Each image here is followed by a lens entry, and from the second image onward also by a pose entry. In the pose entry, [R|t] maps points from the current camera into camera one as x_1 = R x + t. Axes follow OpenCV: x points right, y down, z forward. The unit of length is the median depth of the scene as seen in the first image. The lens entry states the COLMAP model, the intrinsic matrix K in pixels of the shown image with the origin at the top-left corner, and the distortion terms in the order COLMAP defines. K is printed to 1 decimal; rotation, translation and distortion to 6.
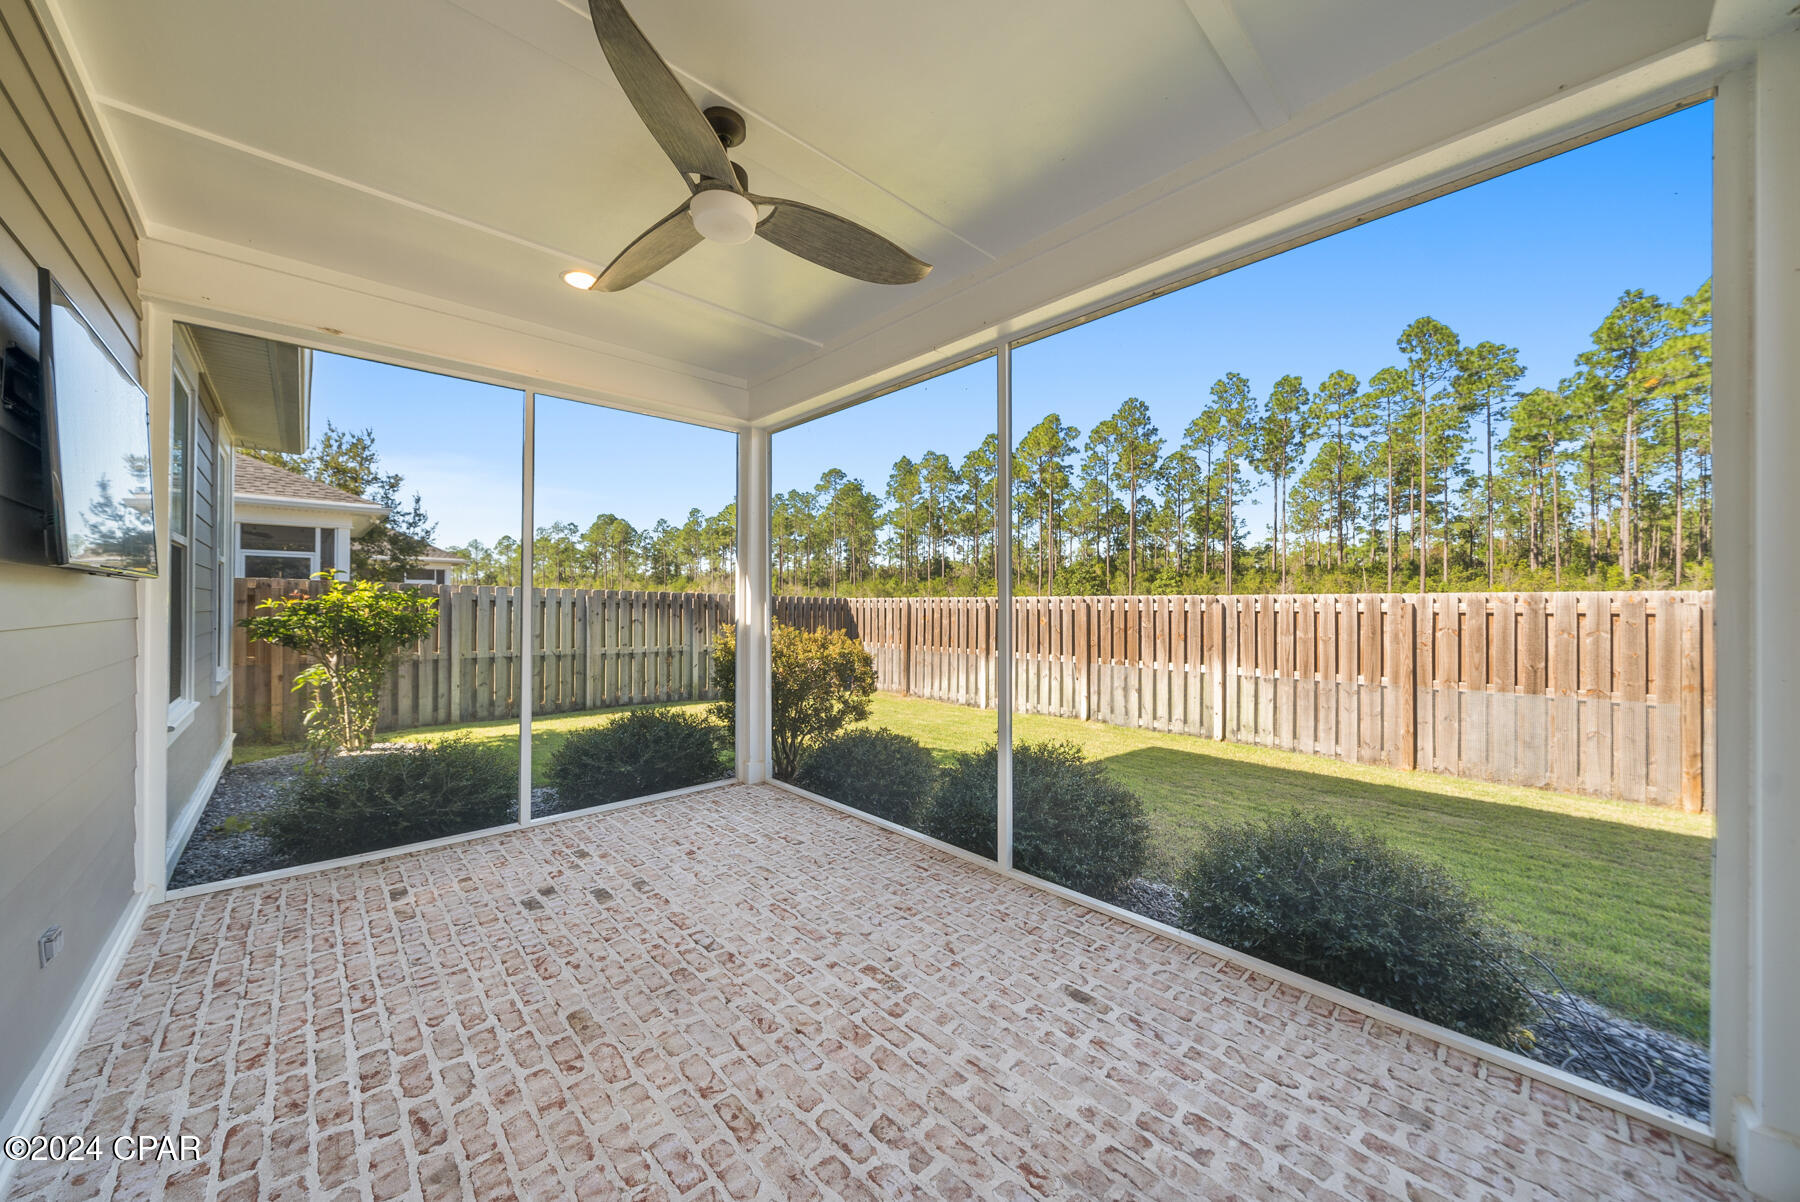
lens RADIAL K [[627.3, 0, 881.6], [0, 627.3, 594.2], [0, 0, 1]] dist [-0.005281, 0.000011]
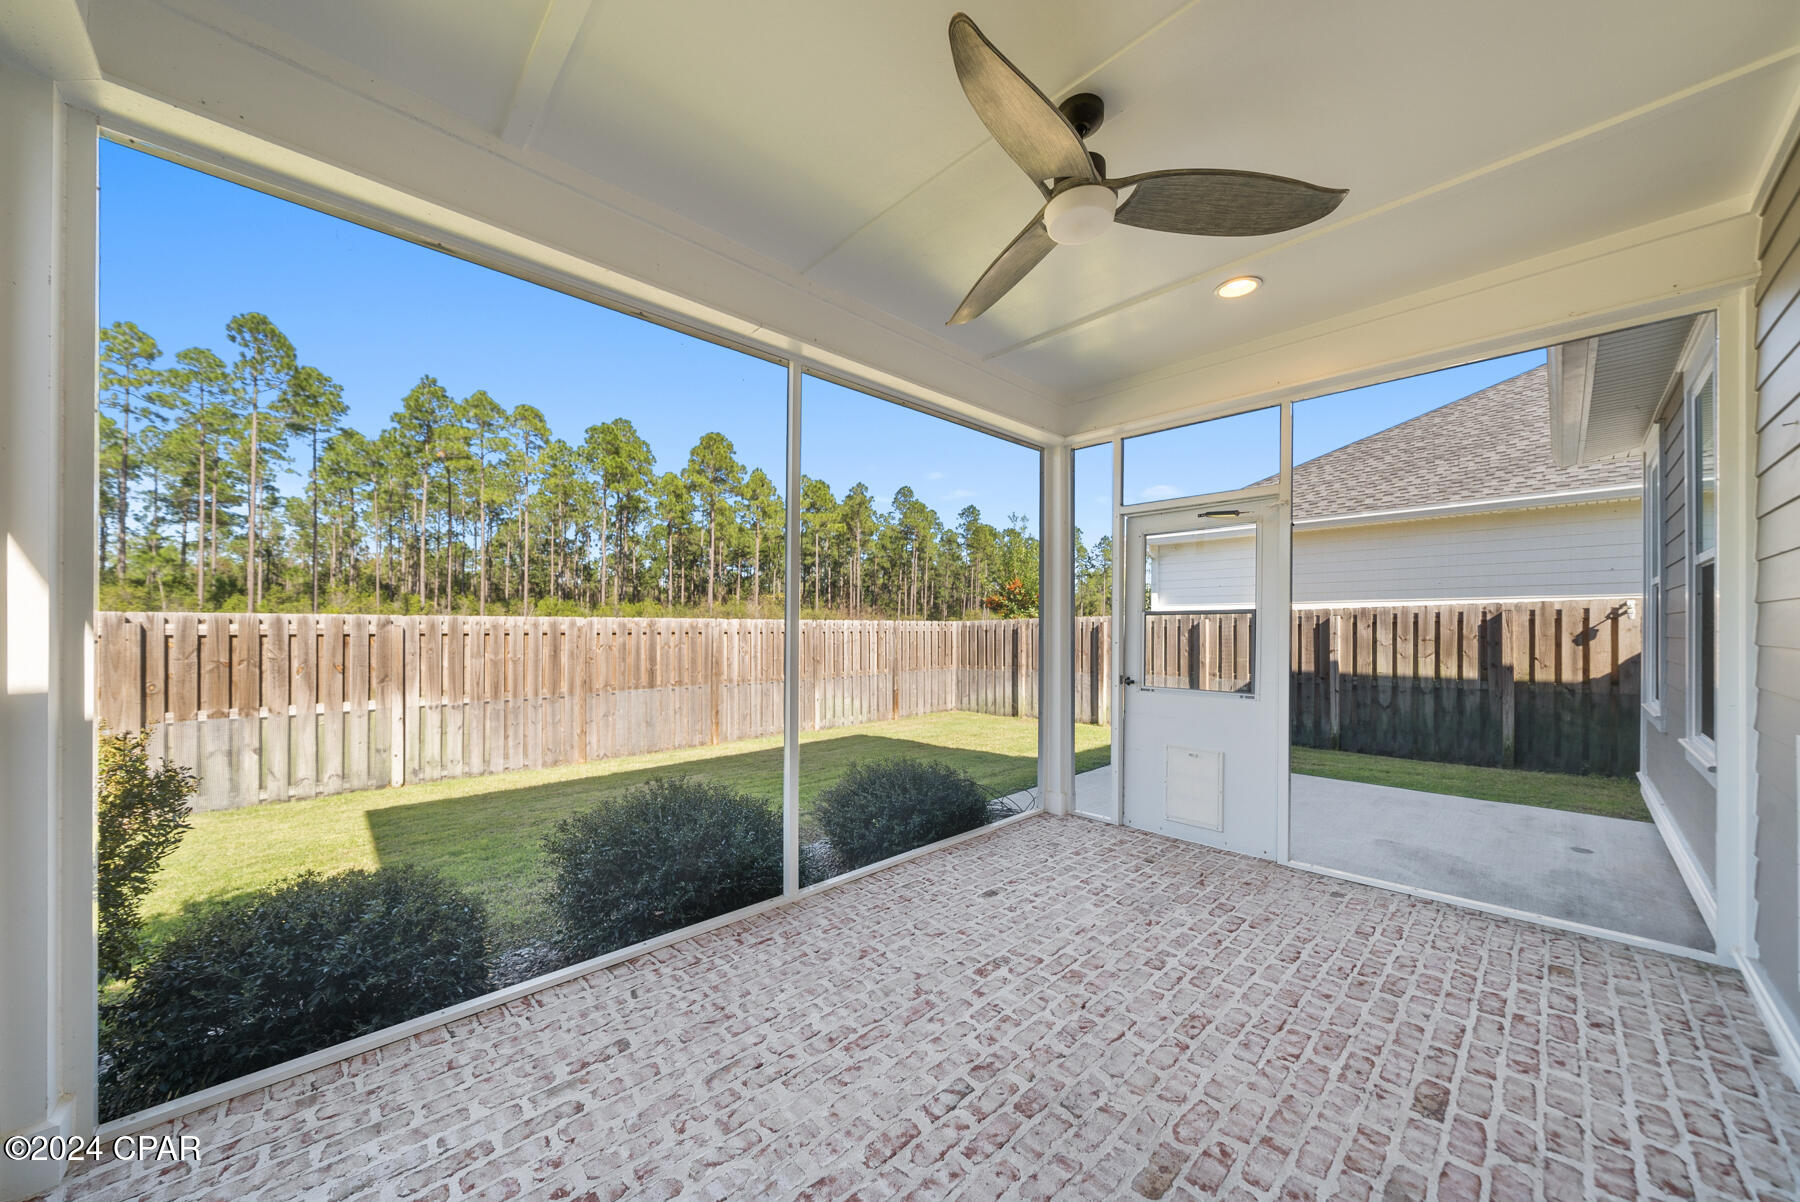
lens RADIAL K [[627.3, 0, 891.5], [0, 627.3, 625.4], [0, 0, 1]] dist [-0.005281, 0.000011]
pose [[-0.007630, 0.002052, 0.999969, -0.708652], [-0.018108, 0.999834, -0.002190, 0.010468], [-0.999807, -0.018124, -0.007592, 0.767148]]
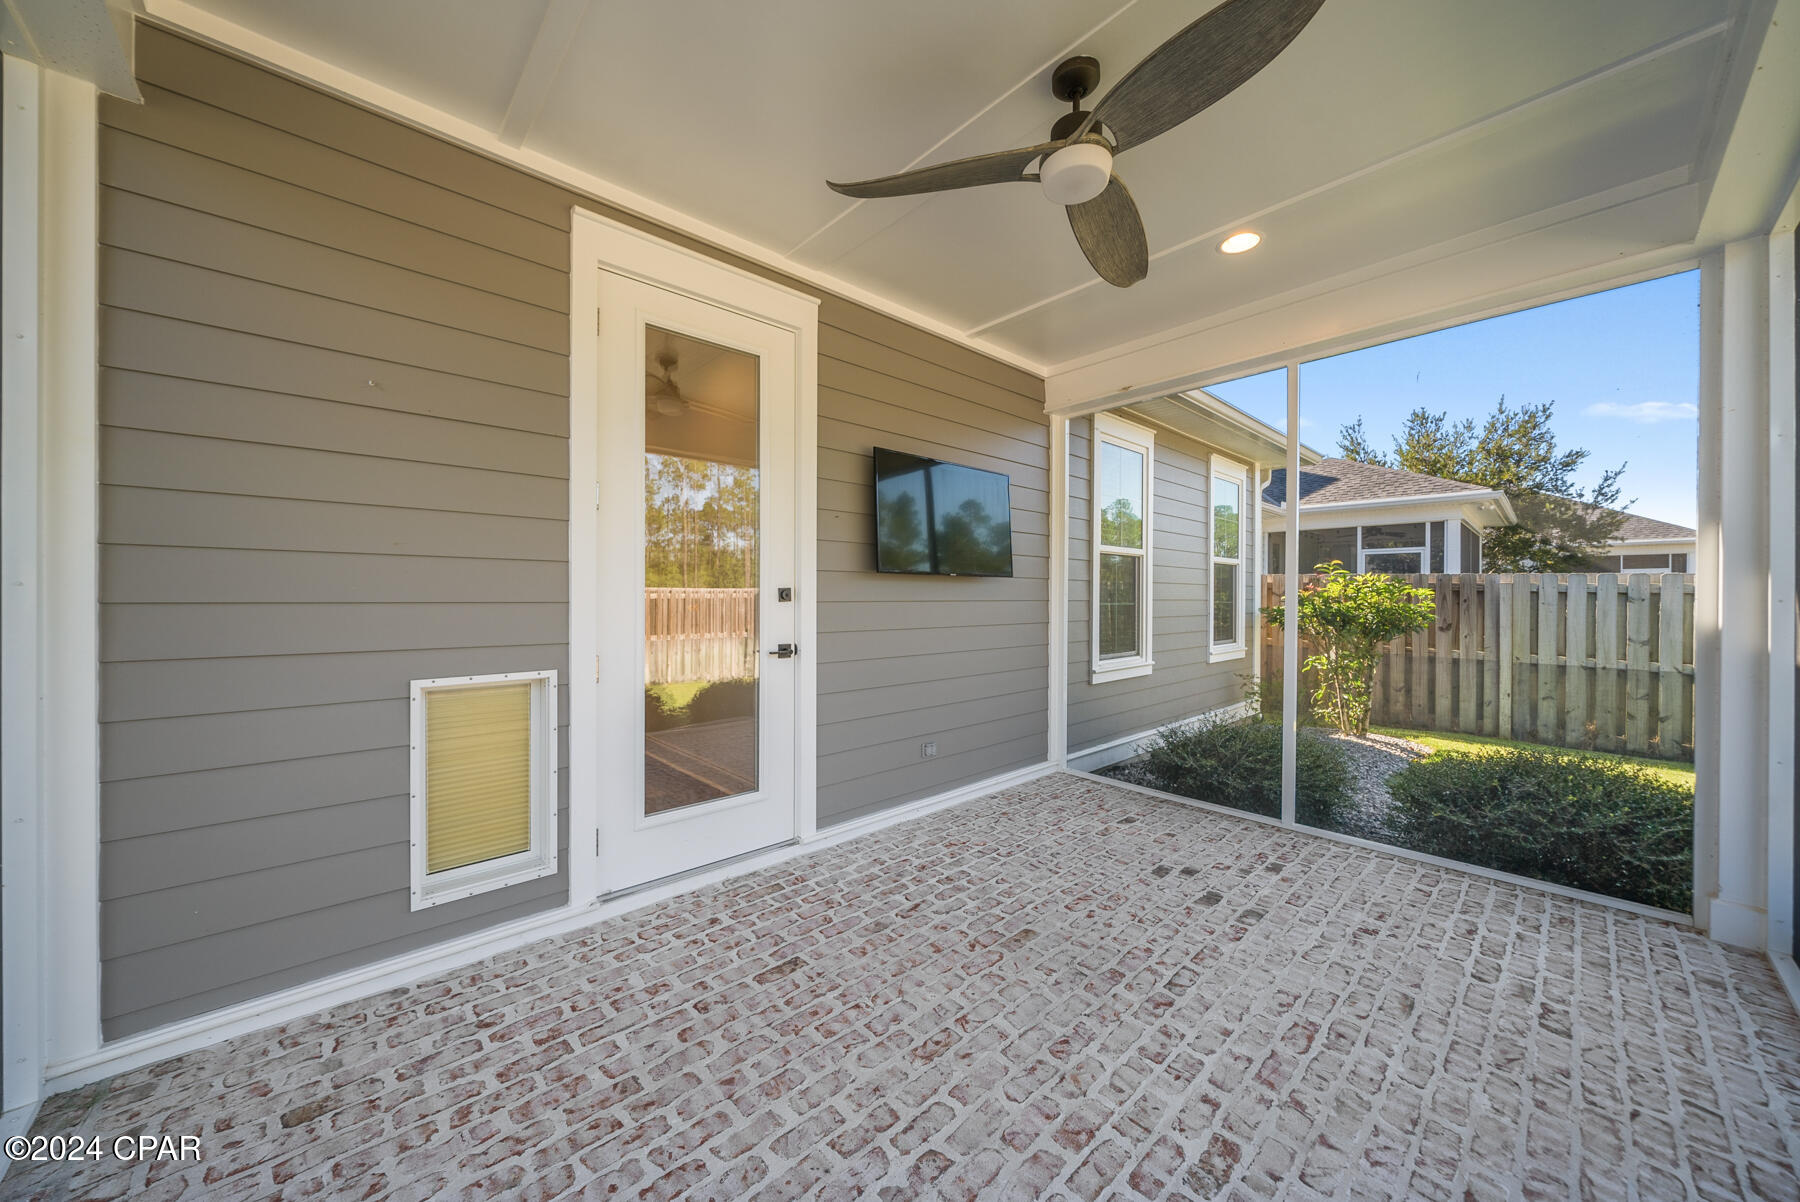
lens RADIAL K [[627.3, 0, 883.0], [0, 627.3, 605.5], [0, 0, 1]] dist [-0.005281, 0.000011]
pose [[-0.014401, 0.013012, -0.999812, 0.408814], [0.011340, 0.999853, 0.012850, 0.017103], [0.999832, -0.011153, -0.014546, 0.432091]]
